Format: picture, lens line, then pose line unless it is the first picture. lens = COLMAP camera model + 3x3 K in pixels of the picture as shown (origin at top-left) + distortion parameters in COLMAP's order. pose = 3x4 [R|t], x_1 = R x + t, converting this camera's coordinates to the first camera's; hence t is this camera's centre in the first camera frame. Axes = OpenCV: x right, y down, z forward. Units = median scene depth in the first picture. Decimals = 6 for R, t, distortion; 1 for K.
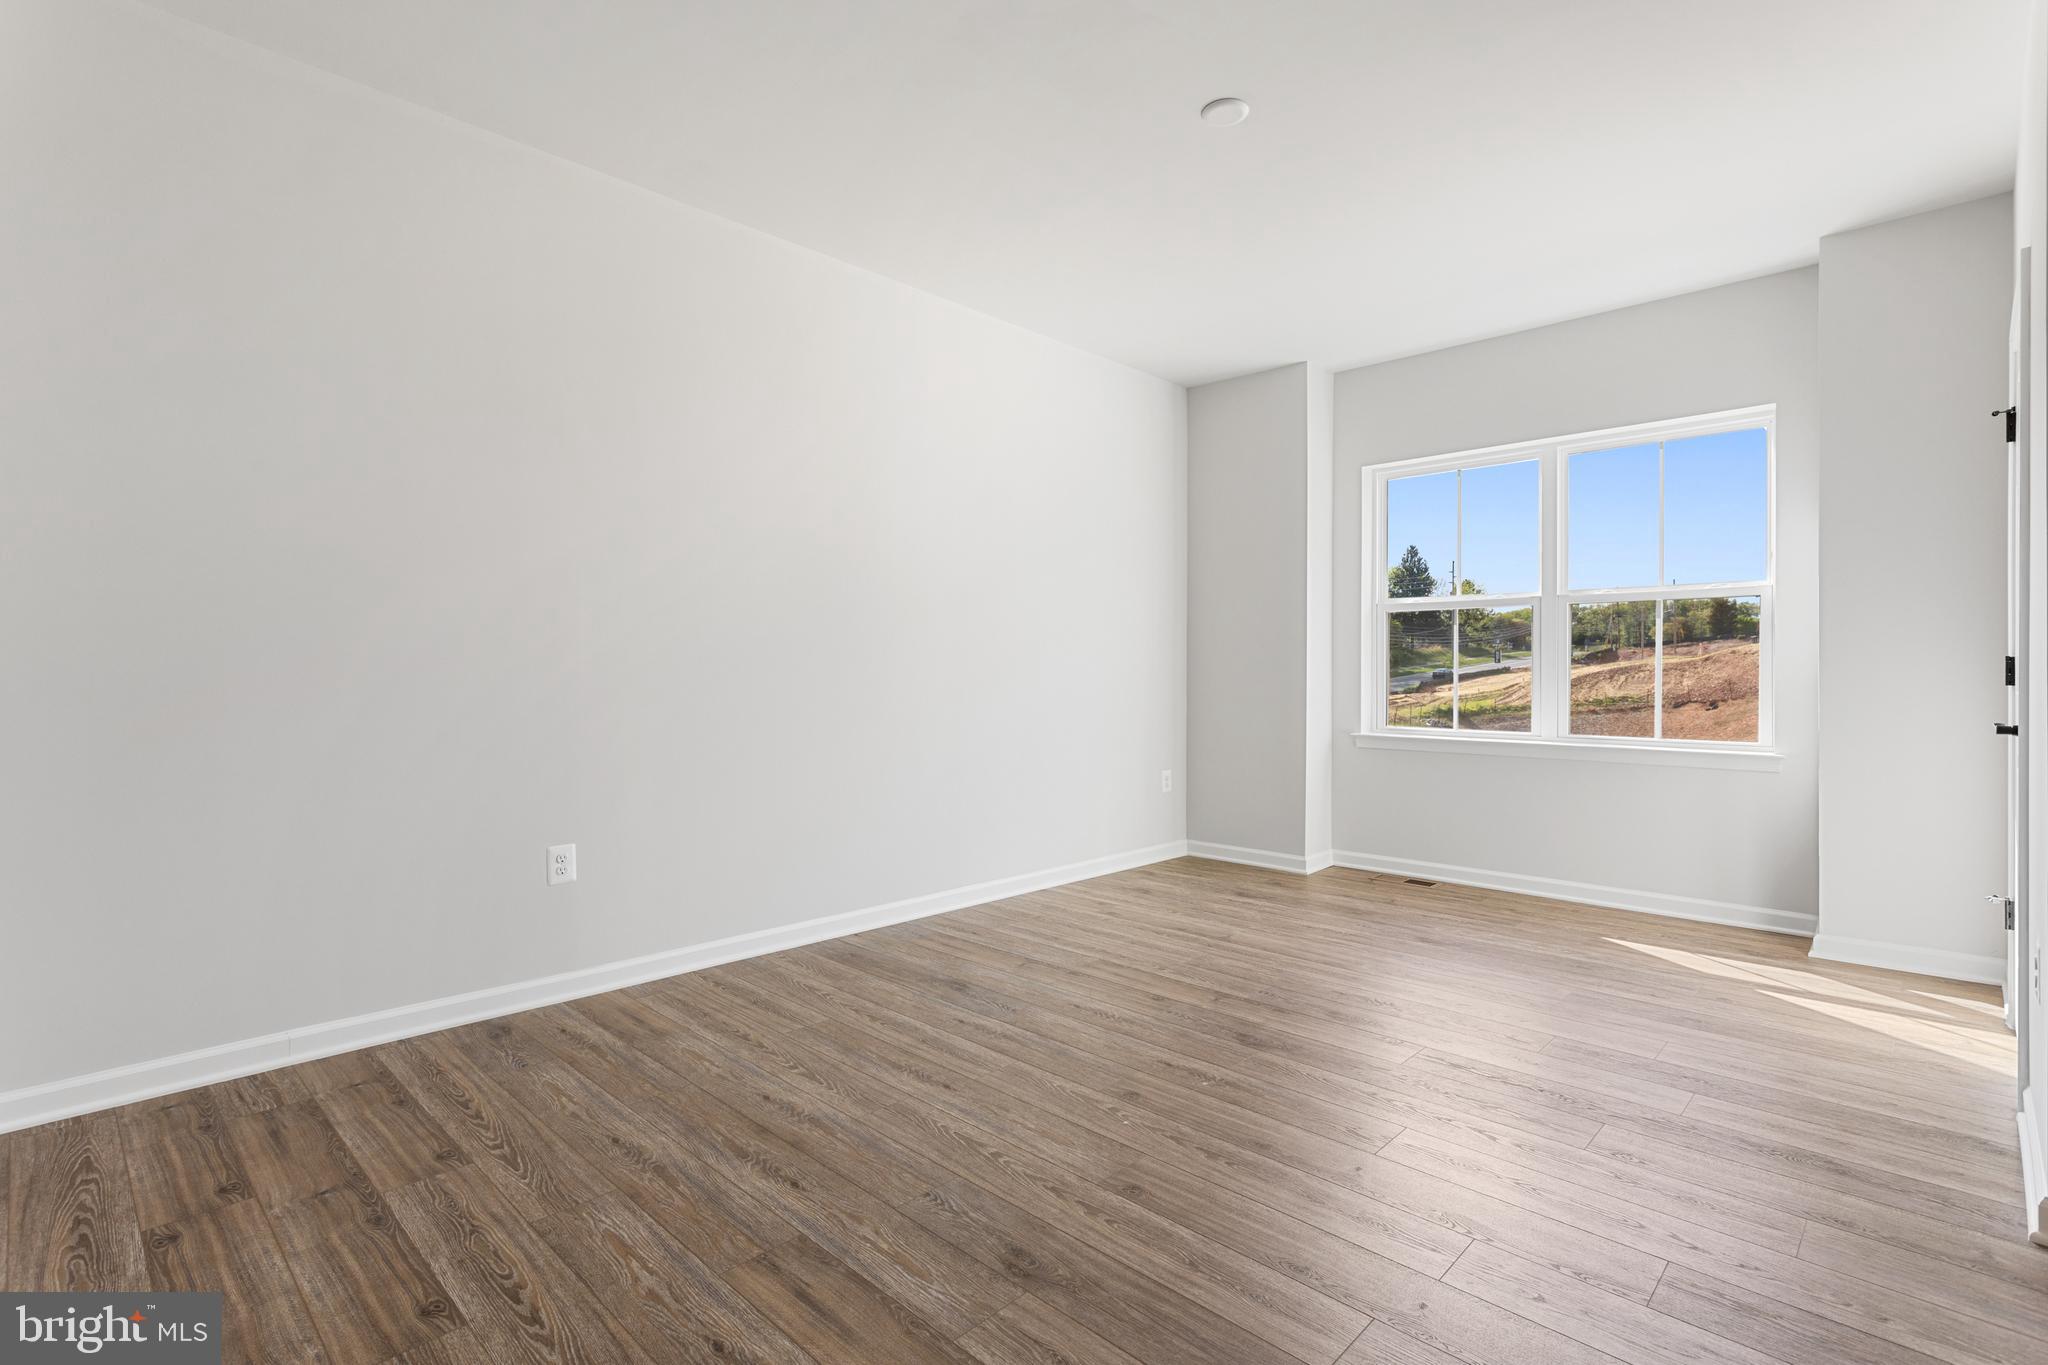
lens RADIAL K [[969.5, 0, 1014.6], [0, 969.5, 673.5], [0, 0, 1]] dist [-0.001470, 0.001835]
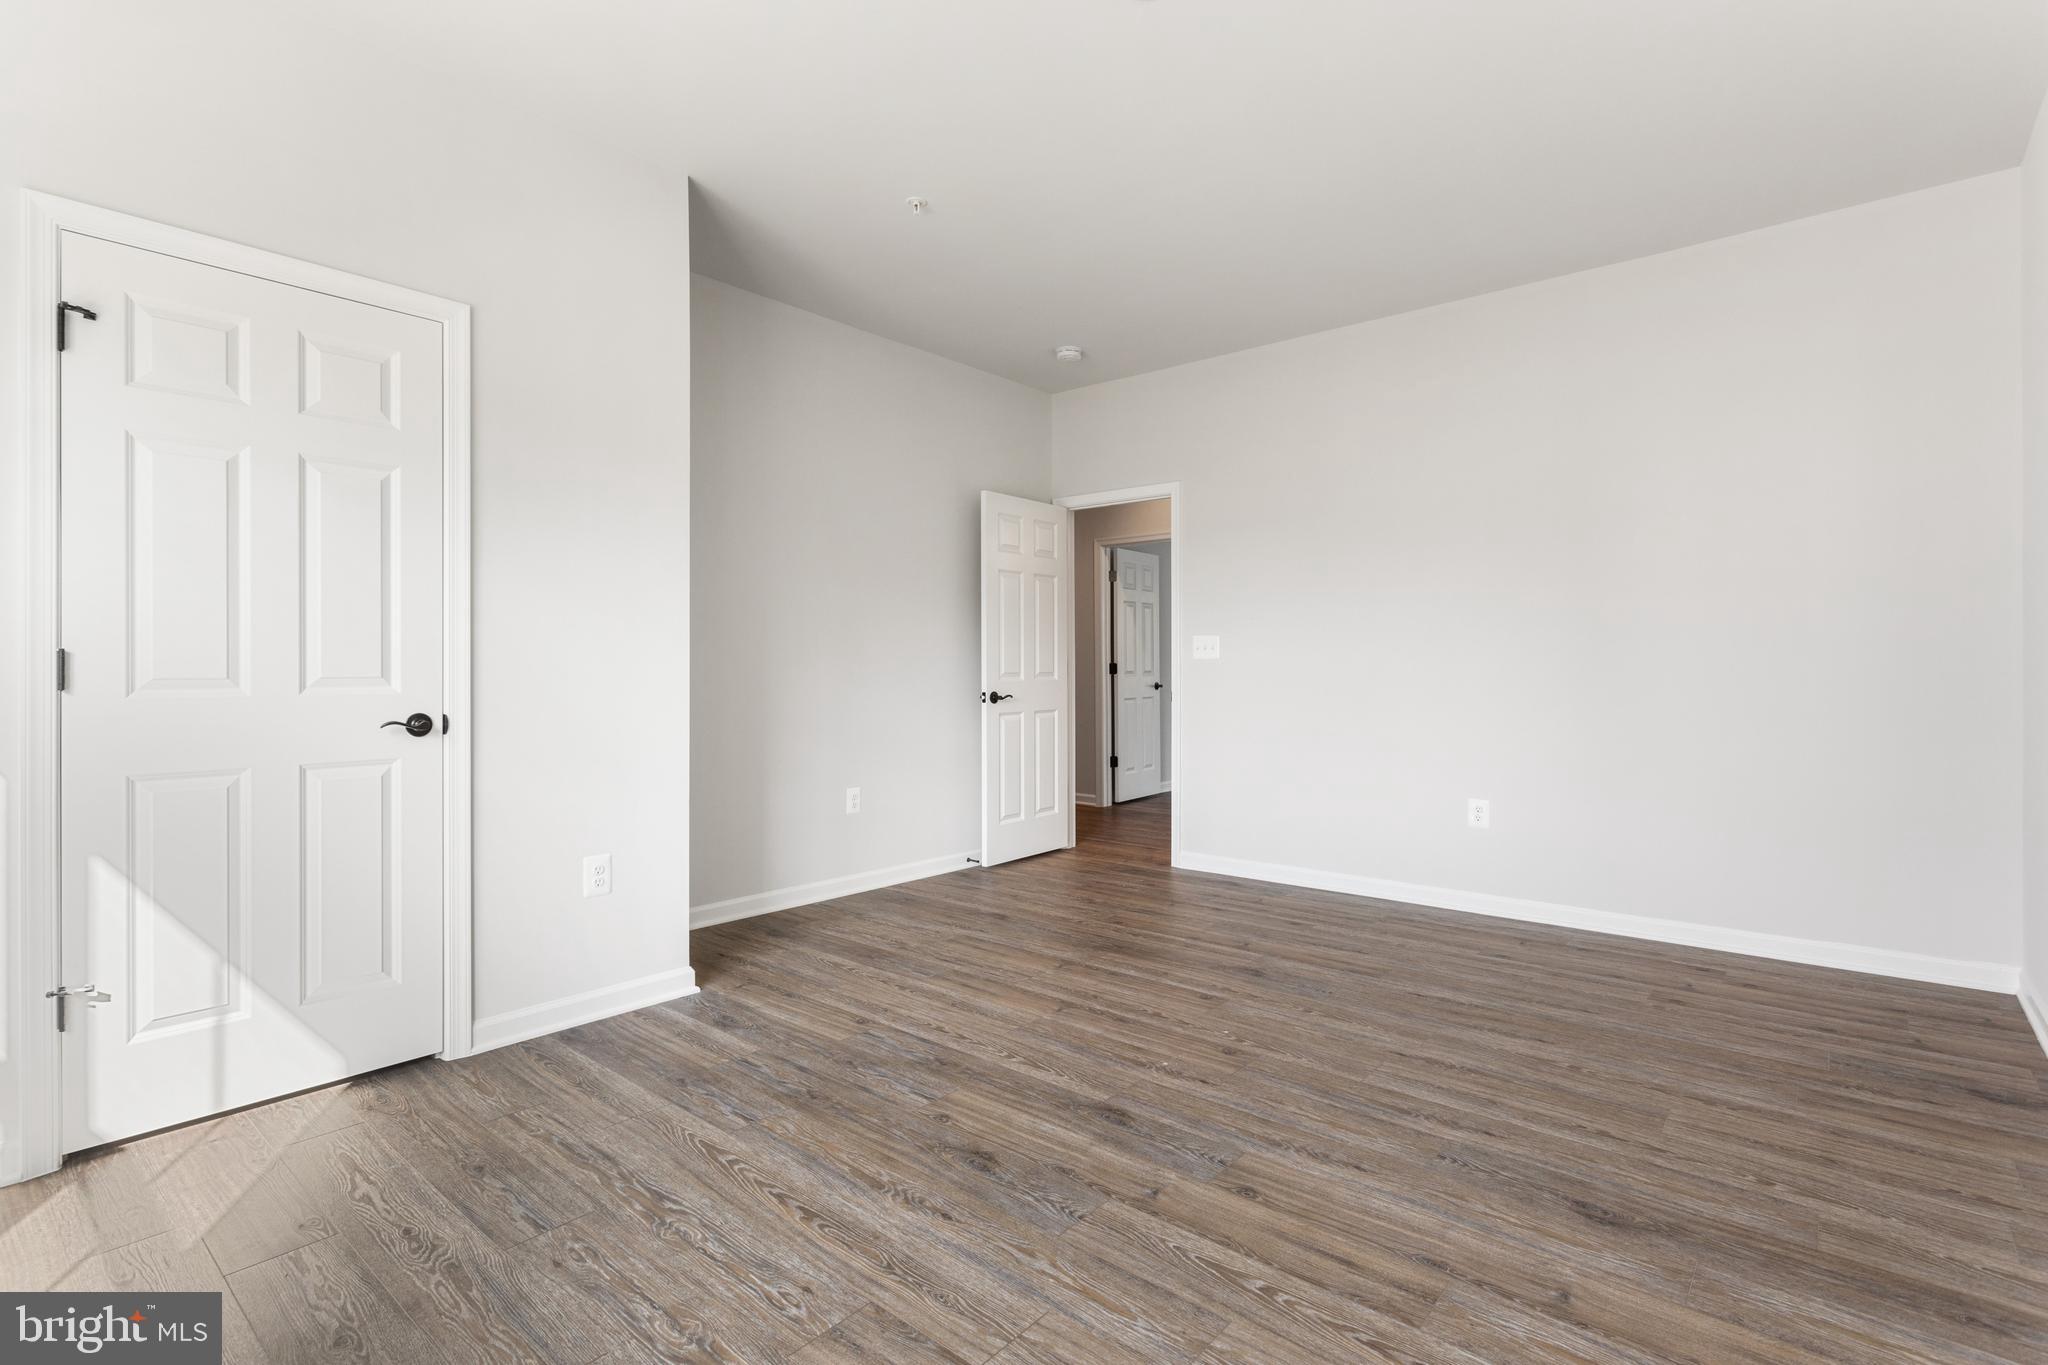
lens RADIAL K [[969.5, 0, 1028.0], [0, 969.5, 677.5], [0, 0, 1]] dist [-0.001470, 0.001835]
pose [[-0.996876, -0.001698, -0.078960, 0.393457], [-0.002812, 0.999898, 0.014006, -0.005078], [0.078928, 0.014184, -0.996779, 1.865937]]
